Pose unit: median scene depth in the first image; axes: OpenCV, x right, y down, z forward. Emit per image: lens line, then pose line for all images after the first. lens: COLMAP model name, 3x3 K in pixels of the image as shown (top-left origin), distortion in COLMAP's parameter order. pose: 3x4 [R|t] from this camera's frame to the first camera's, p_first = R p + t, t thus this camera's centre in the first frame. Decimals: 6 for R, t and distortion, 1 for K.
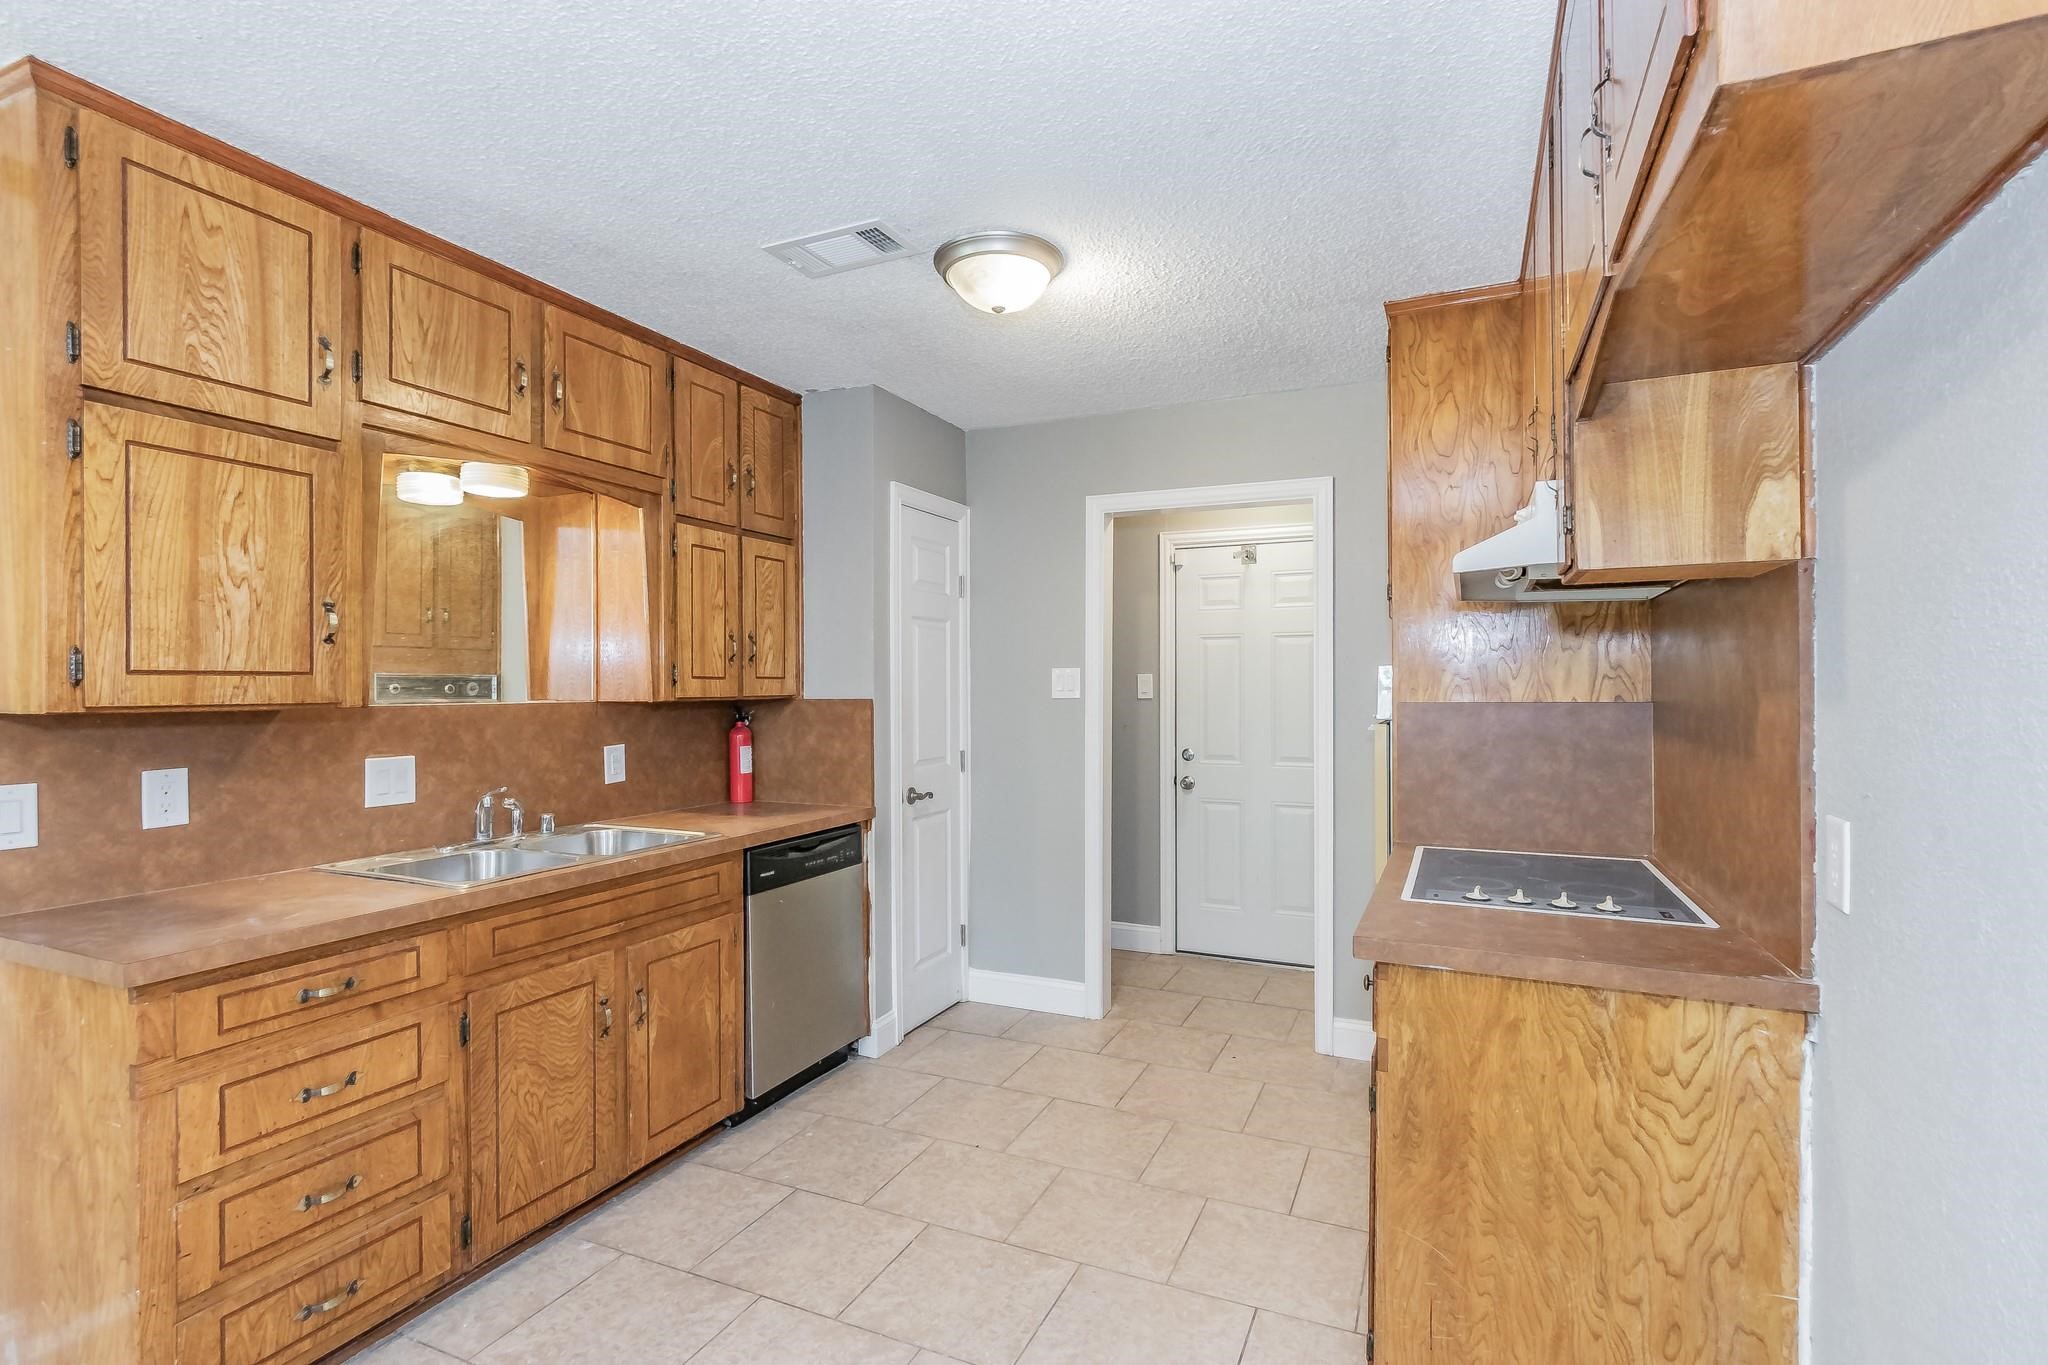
lens RADIAL K [[992.9, 0, 1001.0], [0, 992.9, 692.0], [0, 0, 1]] dist [-0.001788, -0.000761]
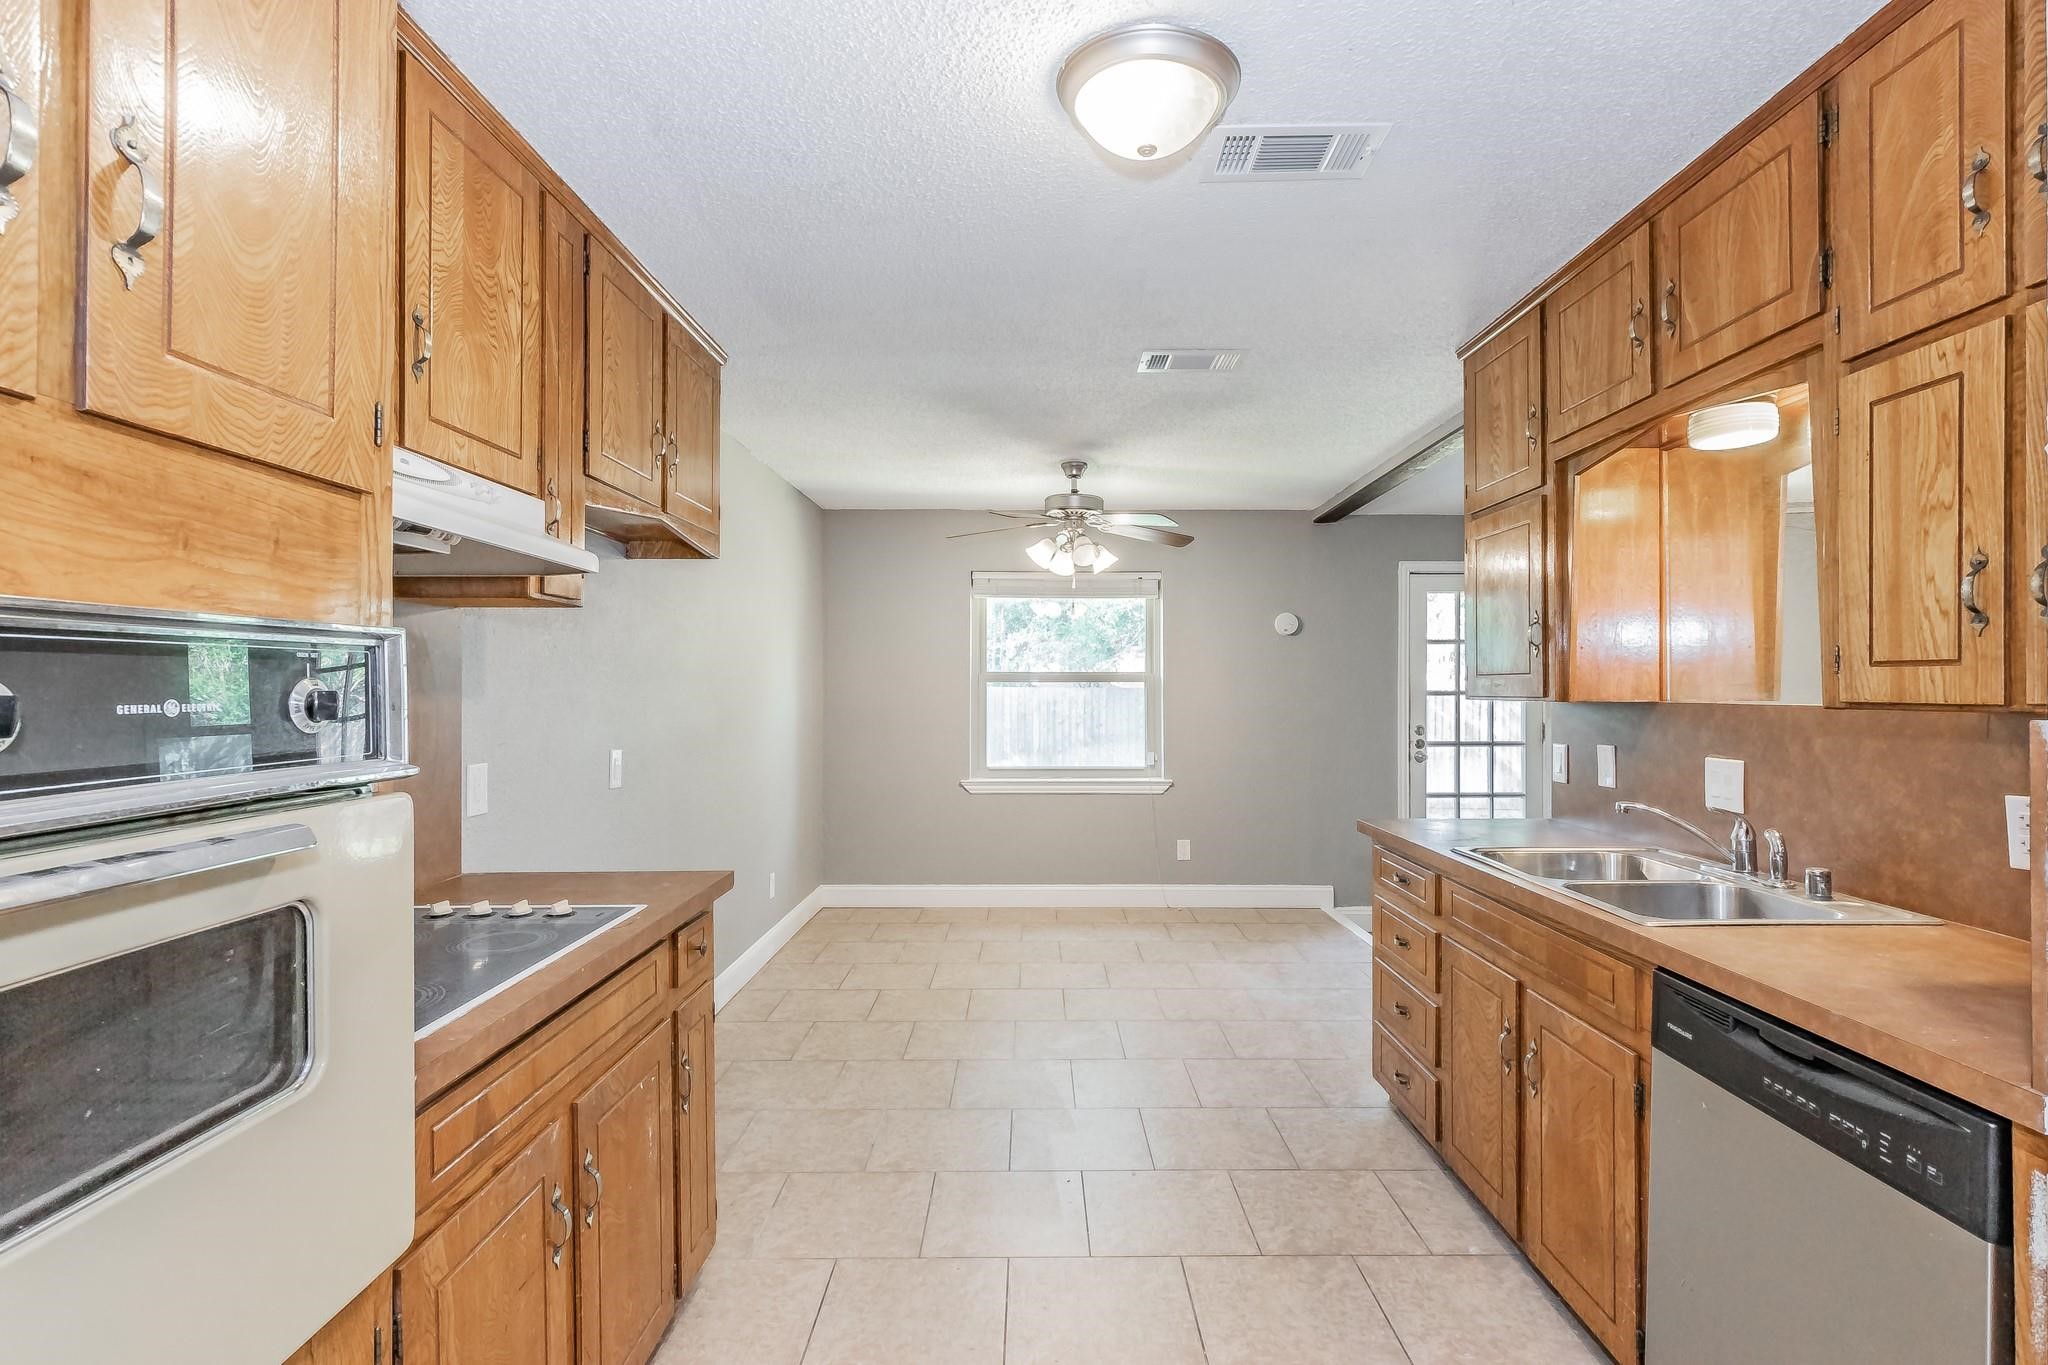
lens RADIAL K [[983.6, 0, 1070.8], [0, 983.6, 684.0], [0, 0, 1]] dist [-0.002743, 0.000243]
pose [[-0.894776, 0.001714, -0.446513, 0.317252], [0.002236, 0.999997, -0.000643, -0.005517], [0.446510, -0.001574, -0.894777, 1.420473]]
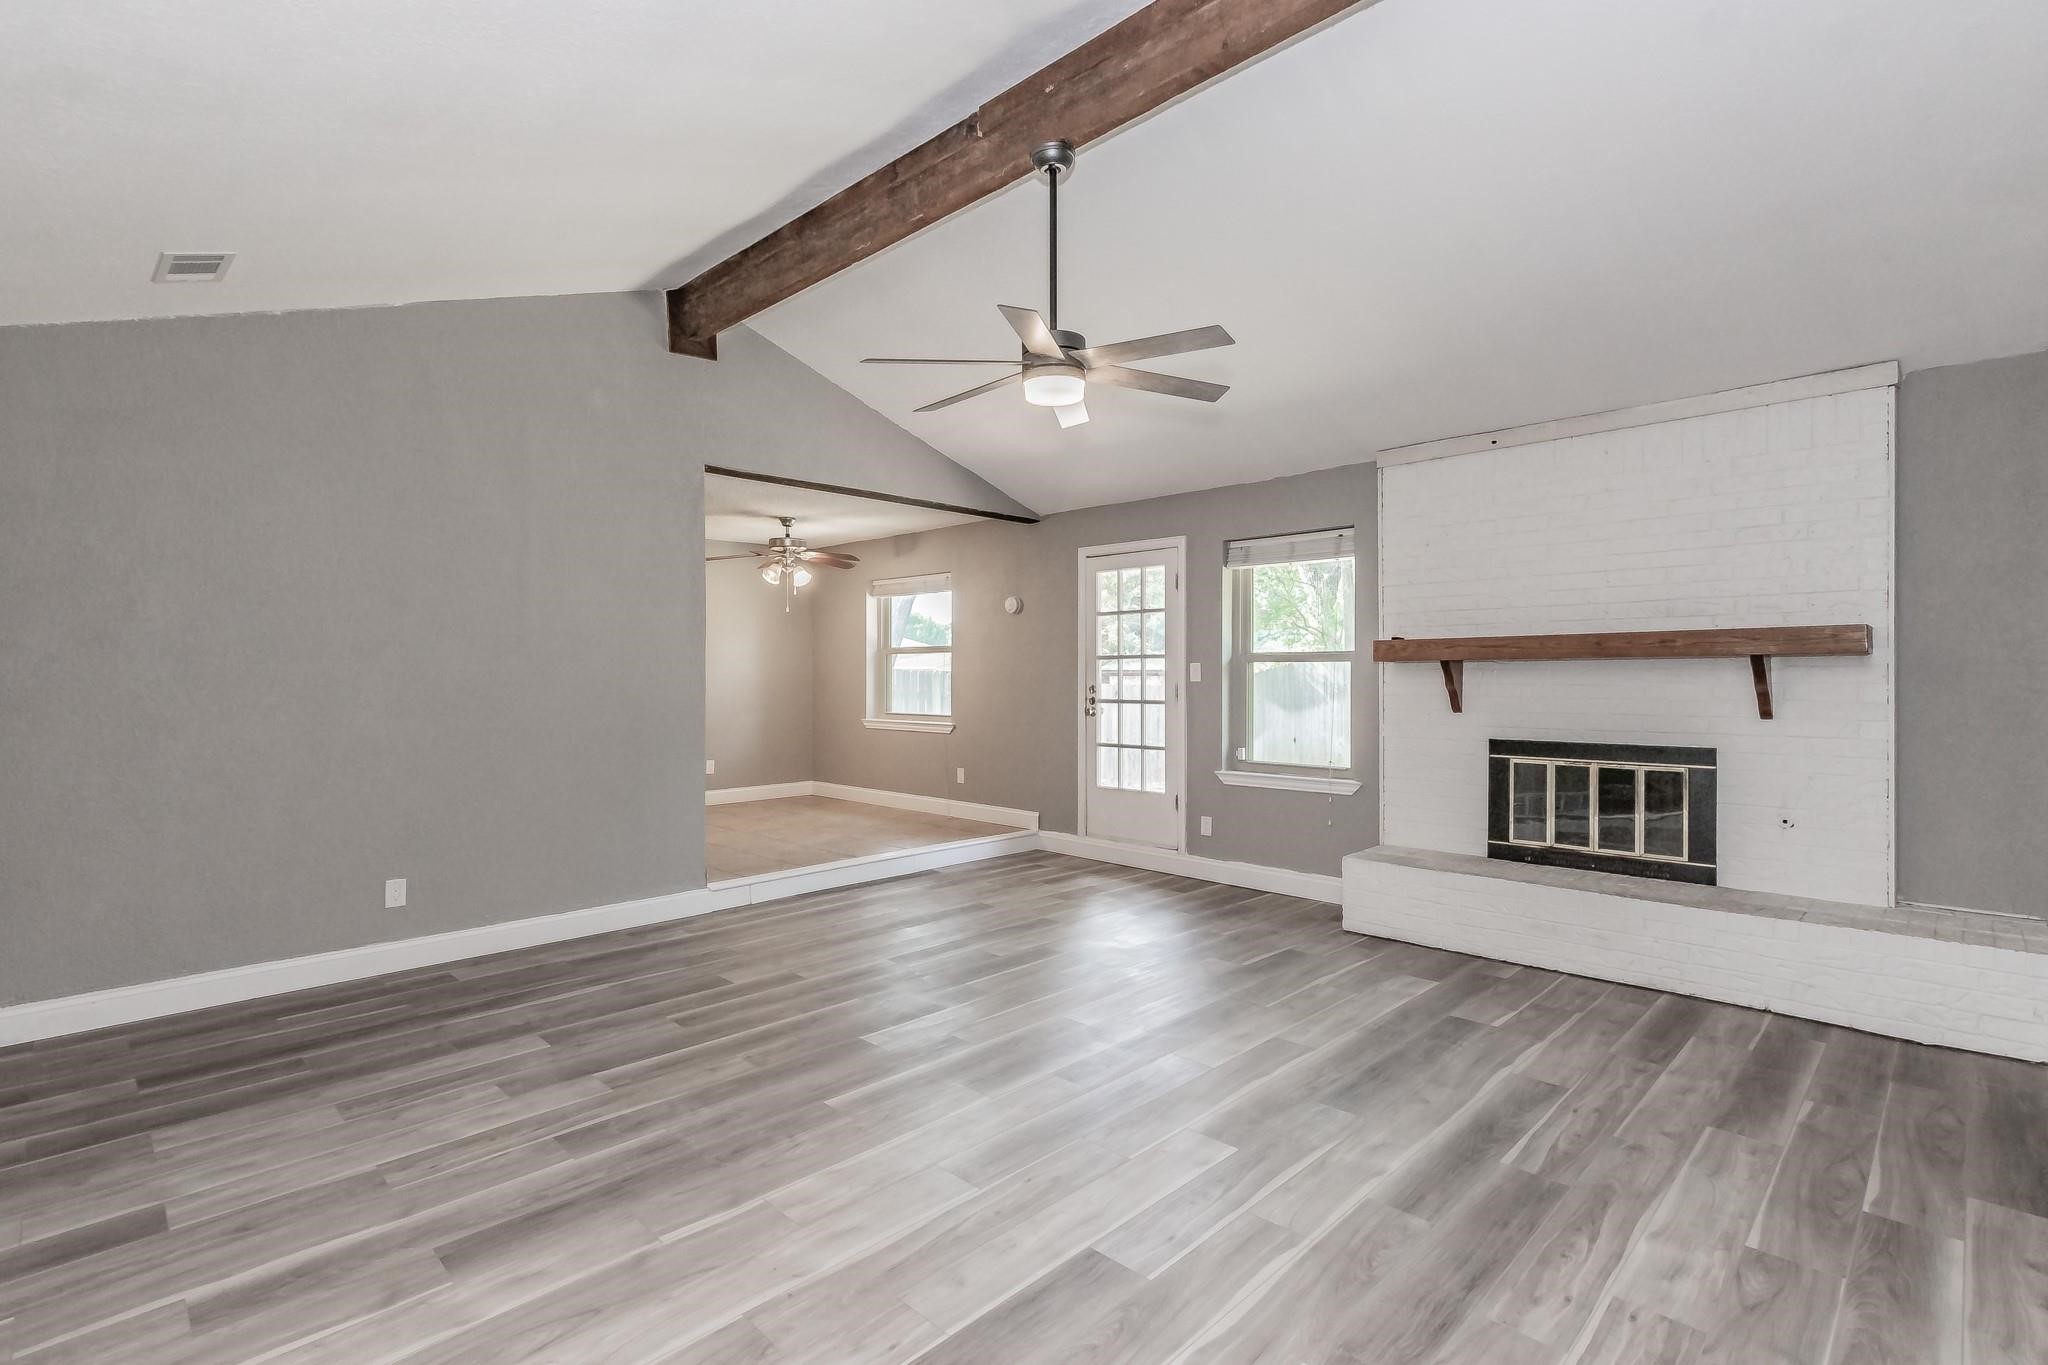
lens RADIAL K [[966.8, 0, 992.6], [0, 966.8, 677.6], [0, 0, 1]] dist [0.002174, 0.000007]
pose [[-0.939175, 0.005765, 0.343391, -1.913303], [0.008805, 0.999935, 0.007293, 0.044836], [-0.343327, 0.009873, -0.939164, 2.267738]]
